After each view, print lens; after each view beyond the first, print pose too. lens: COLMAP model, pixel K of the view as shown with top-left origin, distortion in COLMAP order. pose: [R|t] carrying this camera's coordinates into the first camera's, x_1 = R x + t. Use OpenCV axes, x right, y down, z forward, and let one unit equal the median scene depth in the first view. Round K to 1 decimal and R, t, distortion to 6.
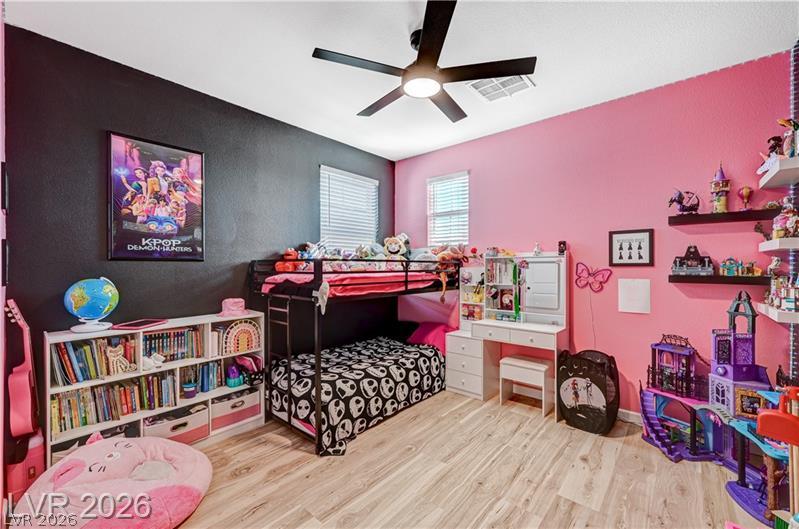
lens RADIAL K [[329.5, 0, 401.0], [0, 329.5, 267.3], [0, 0, 1]] dist [-0.001238, -0.000127]
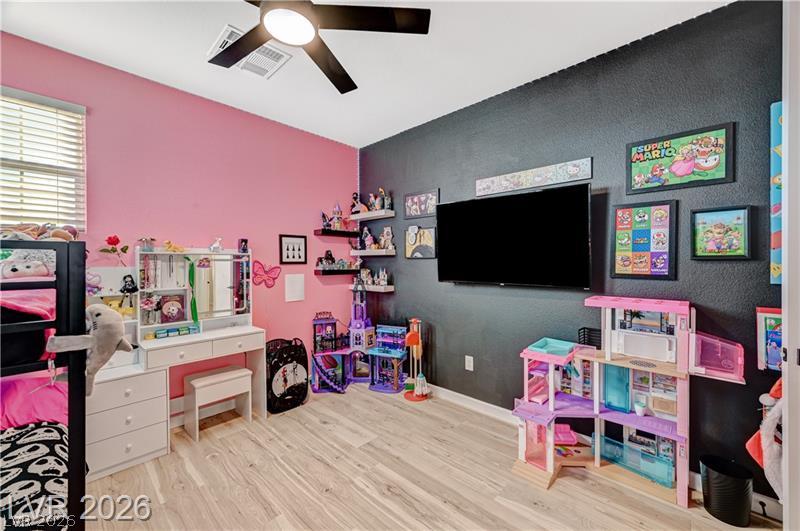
lens RADIAL K [[316.6, 0, 403.6], [0, 316.6, 265.5], [0, 0, 1]] dist [0.000380, 0.000204]
pose [[0.030904, -0.005761, 0.999506, -0.503197], [0.011149, 0.999923, 0.005418, 0.000160], [-0.999460, 0.010976, 0.030965, 0.558730]]
